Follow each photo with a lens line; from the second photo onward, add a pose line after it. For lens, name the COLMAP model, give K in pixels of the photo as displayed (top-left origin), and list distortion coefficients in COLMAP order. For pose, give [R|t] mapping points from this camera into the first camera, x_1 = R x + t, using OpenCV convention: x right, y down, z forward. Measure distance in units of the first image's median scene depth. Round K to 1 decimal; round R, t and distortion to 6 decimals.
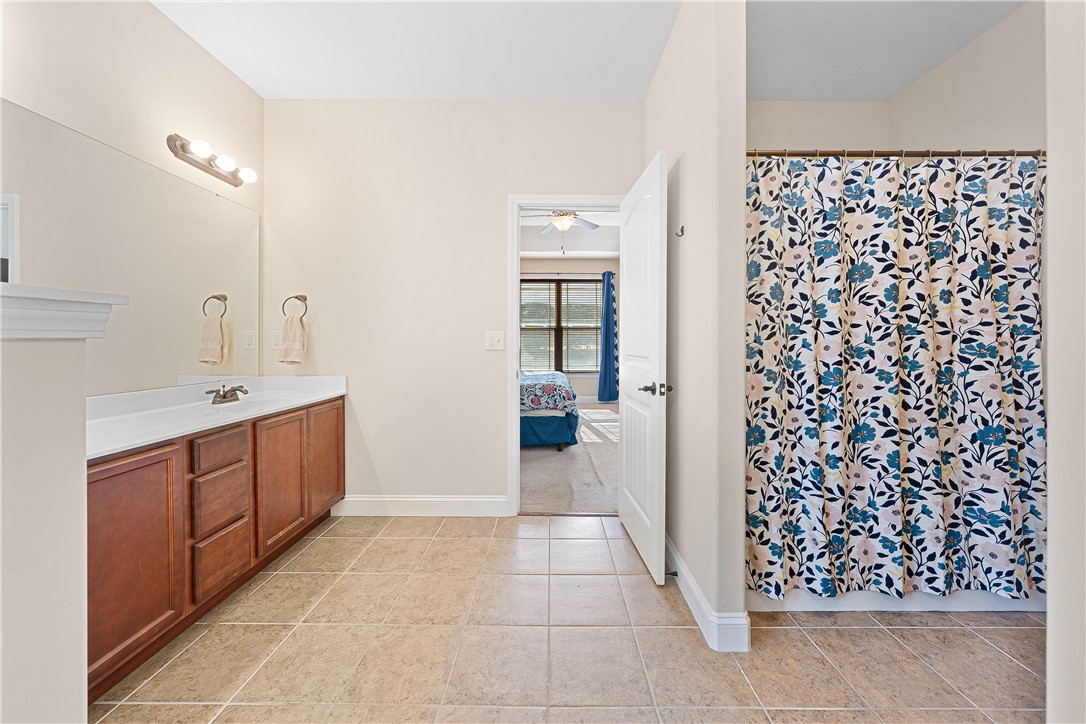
lens RADIAL K [[368.2, 0, 554.0], [0, 368.2, 341.1], [0, 0, 1]] dist [-0.001818, 0.000083]
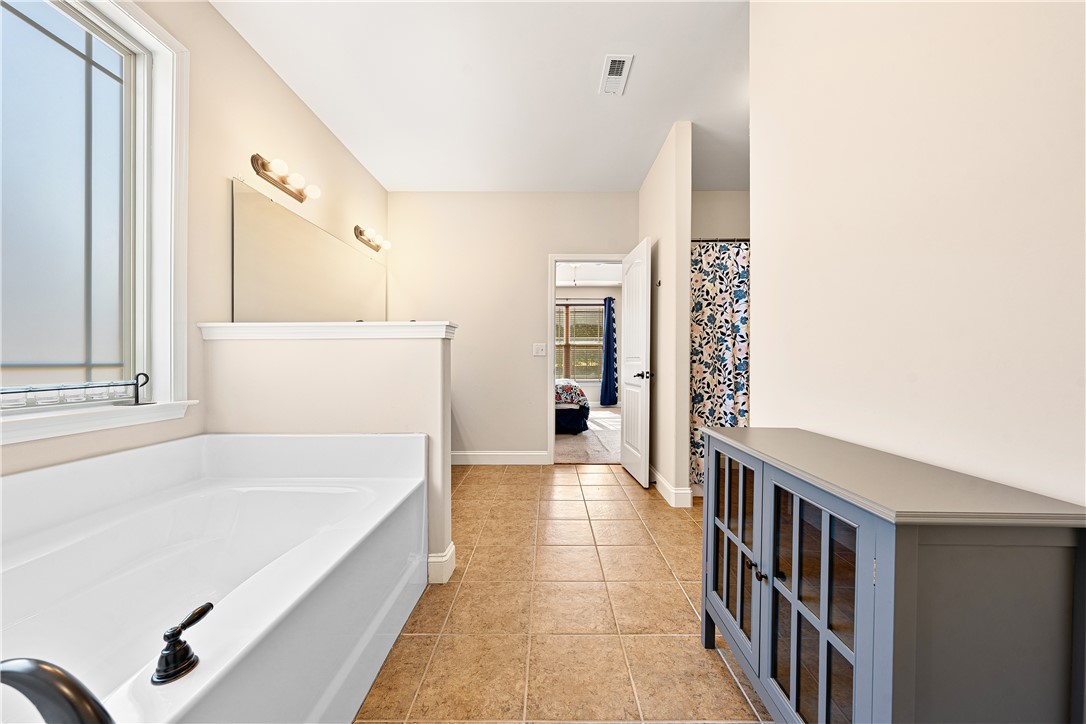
lens RADIAL K [[368.2, 0, 540.5], [0, 368.2, 369.8], [0, 0, 1]] dist [-0.001818, 0.000083]
pose [[0.999675, -0.001630, -0.025435, -0.180500], [0.002232, 0.999718, 0.023646, 0.070475], [0.025390, -0.023695, 0.999397, -0.811532]]
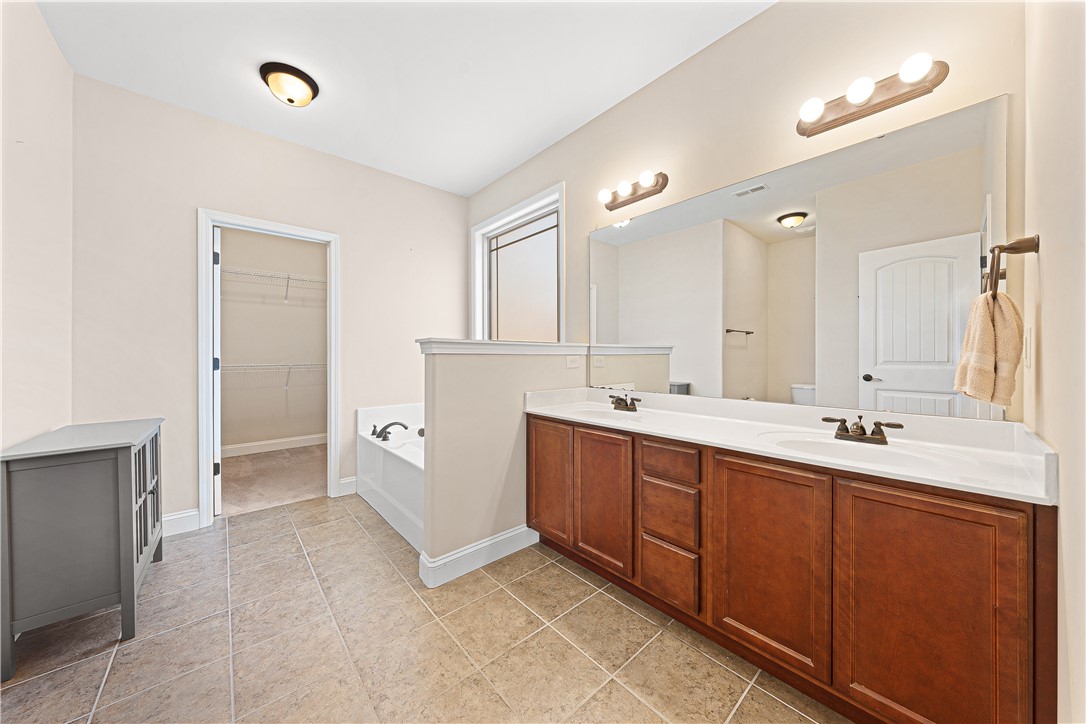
lens RADIAL K [[368.2, 0, 542.8], [0, 368.2, 359.9], [0, 0, 1]] dist [-0.001818, 0.000083]
pose [[-0.755304, 0.007446, -0.655332, -0.002066], [0.003661, 0.999968, 0.007142, 0.010755], [0.655364, 0.002995, -0.755307, 1.520605]]
